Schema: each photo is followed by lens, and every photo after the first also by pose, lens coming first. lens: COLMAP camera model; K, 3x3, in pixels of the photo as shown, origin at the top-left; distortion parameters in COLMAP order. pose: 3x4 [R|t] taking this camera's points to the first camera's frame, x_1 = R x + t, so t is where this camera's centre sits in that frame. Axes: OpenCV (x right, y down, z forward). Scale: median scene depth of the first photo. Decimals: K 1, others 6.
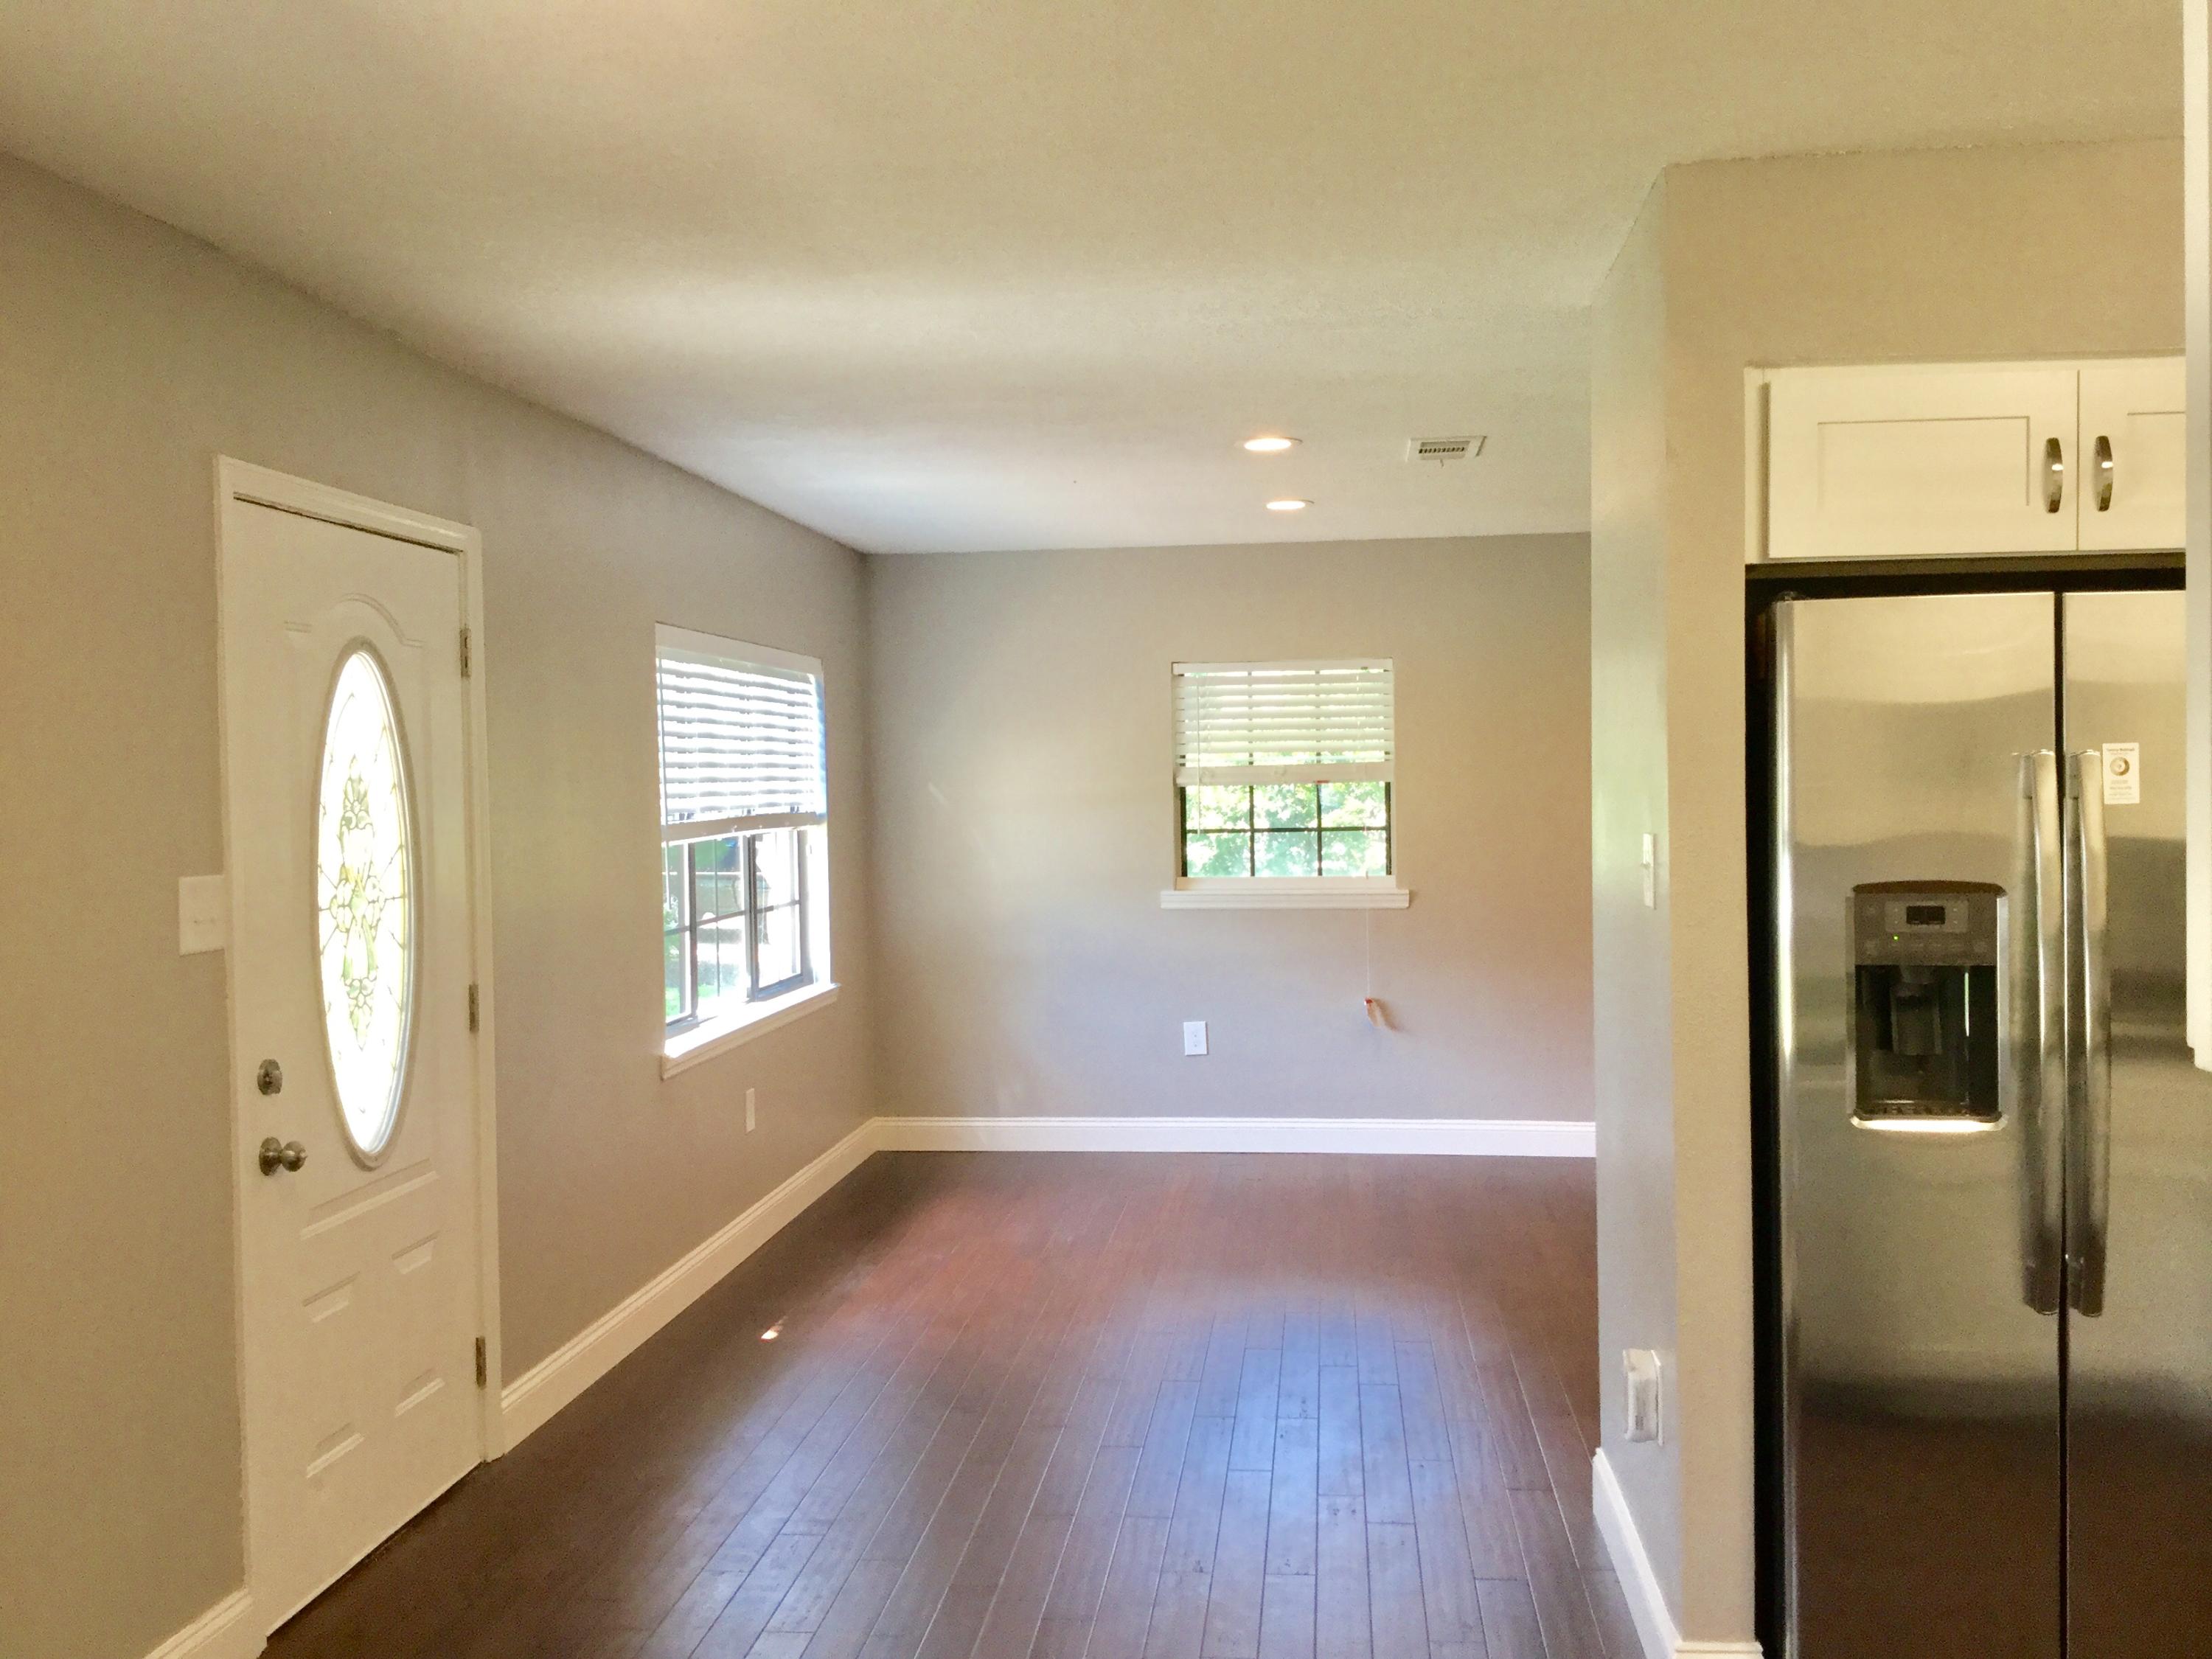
lens RADIAL K [[1961.1, 0, 1106.0], [0, 1961.1, 829.5], [0, 0, 1]] dist [0.087085, -0.099108]
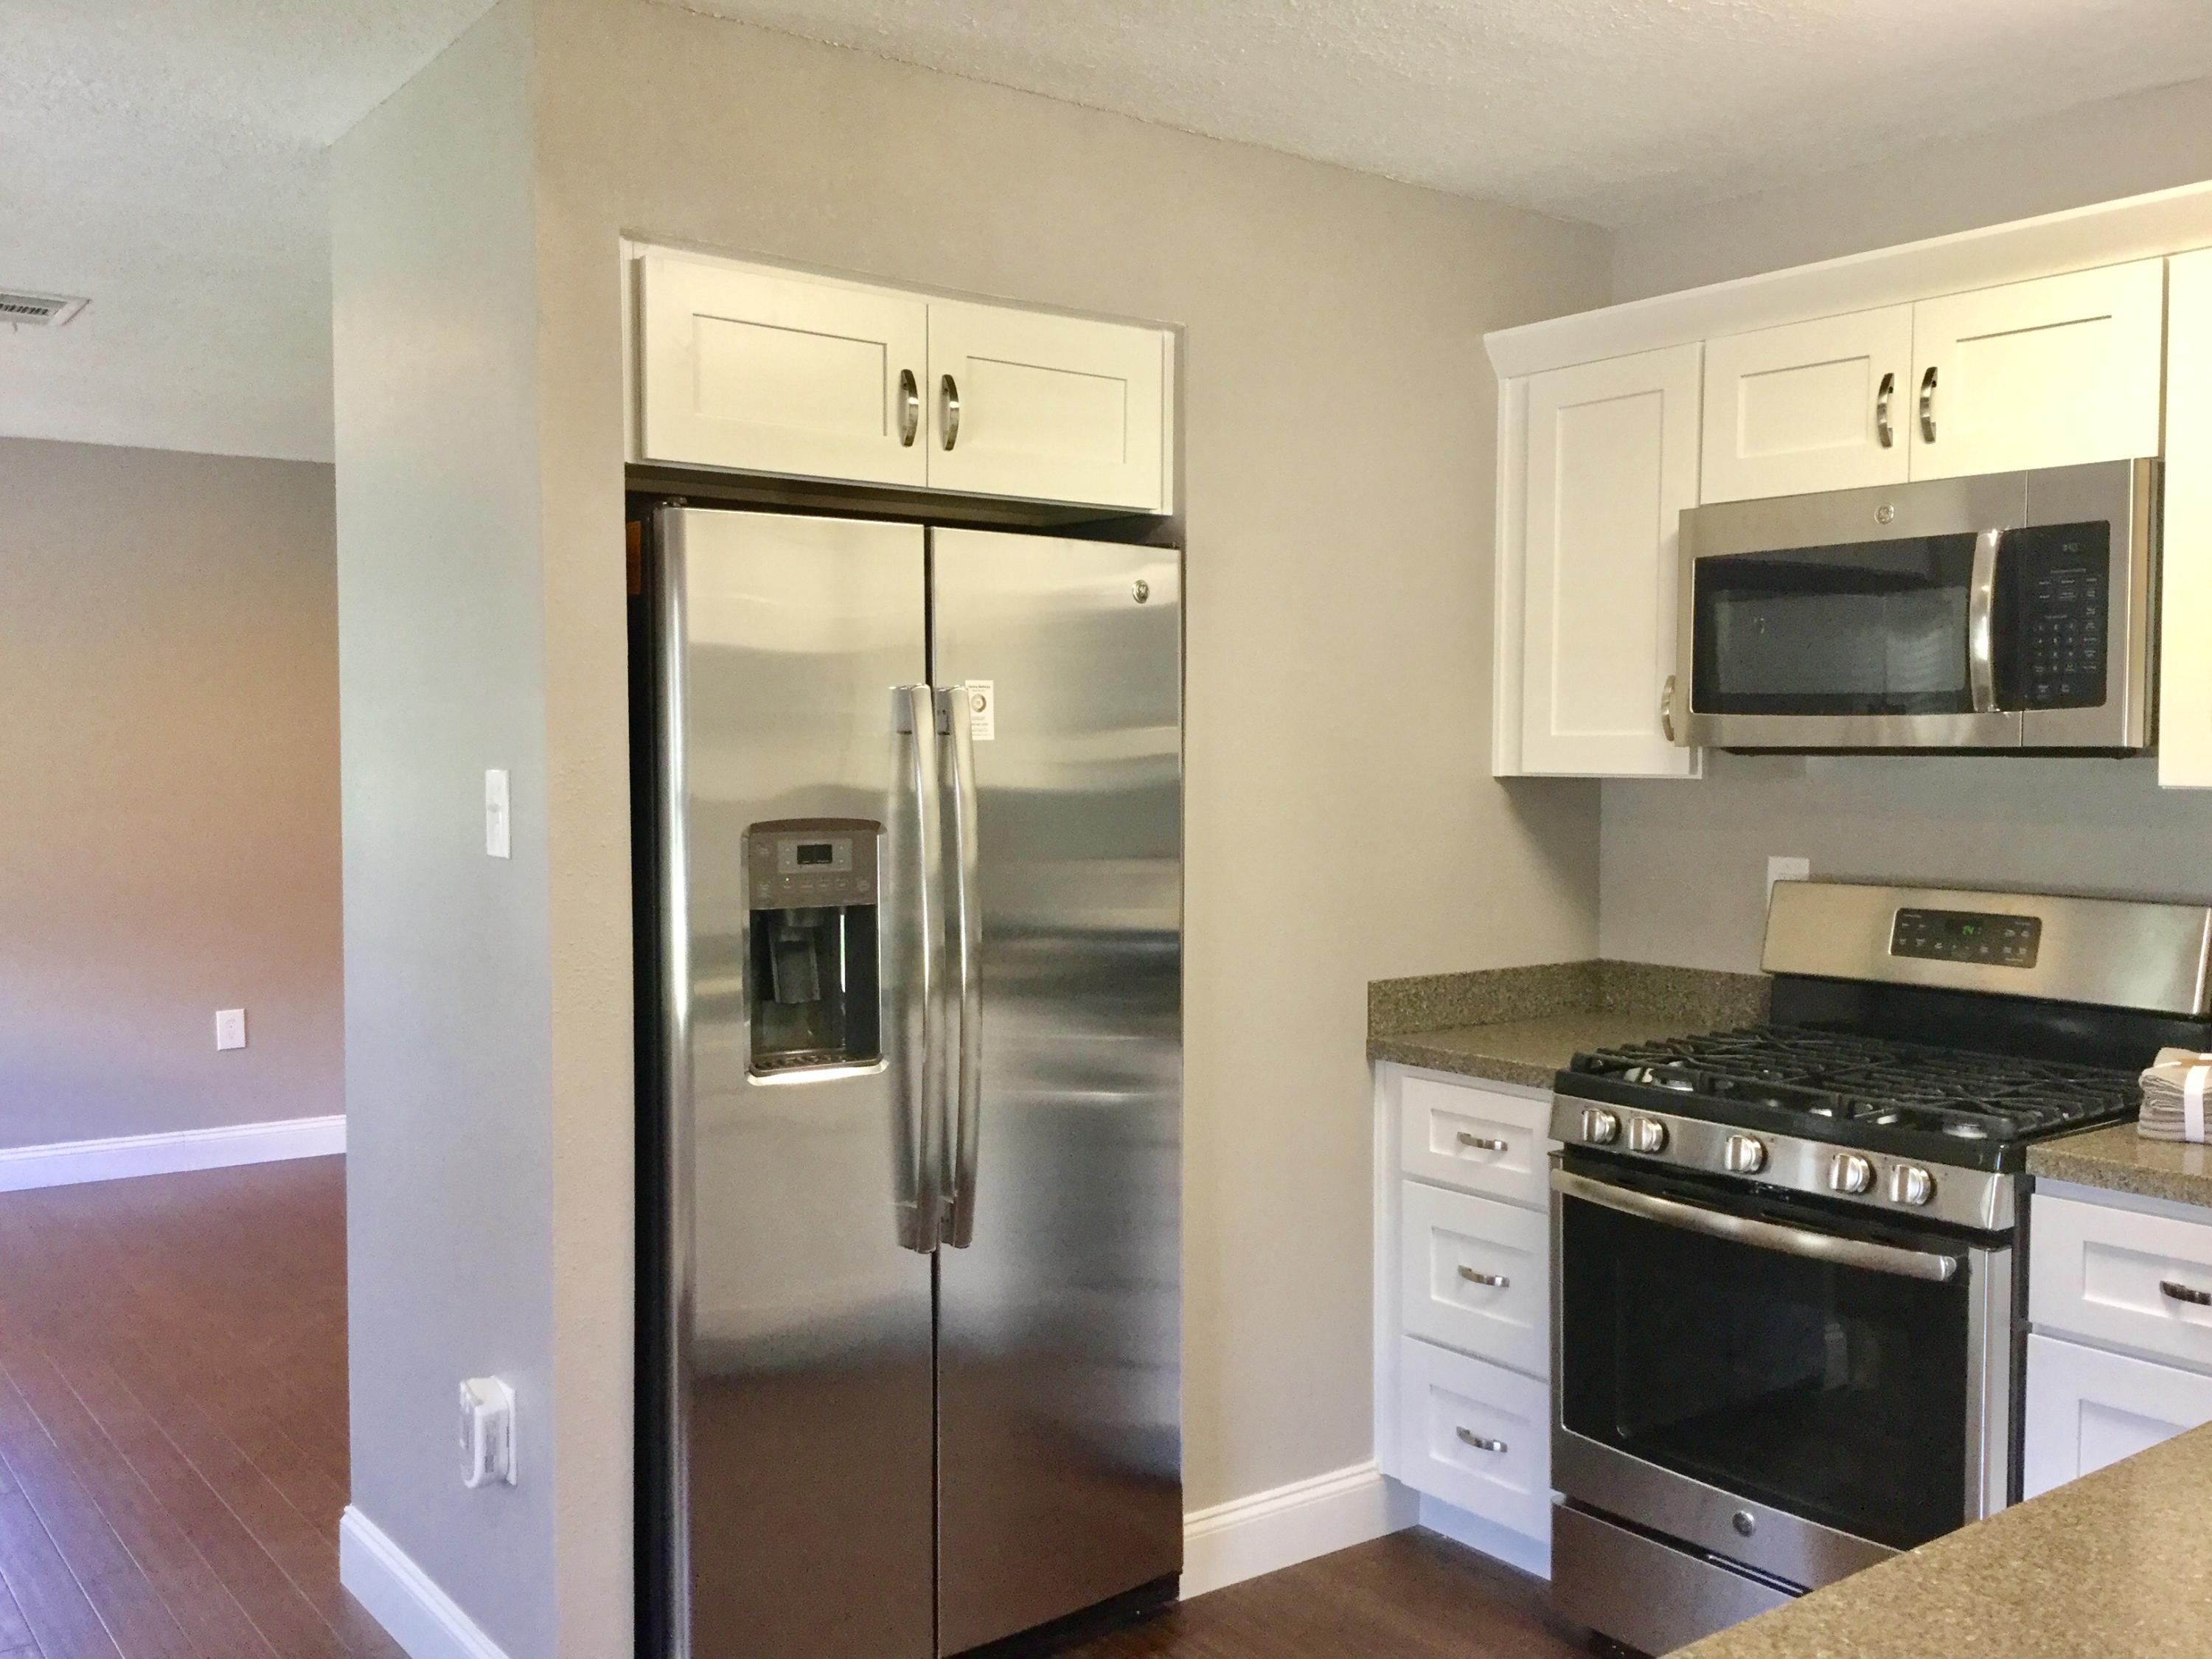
lens RADIAL K [[1961.1, 0, 1106.0], [0, 1961.1, 829.5], [0, 0, 1]] dist [0.087085, -0.099108]
pose [[0.726870, -0.013262, 0.686647, -0.129577], [0.006009, 0.999898, 0.012950, 0.019750], [-0.686749, -0.005287, 0.726875, 0.219826]]
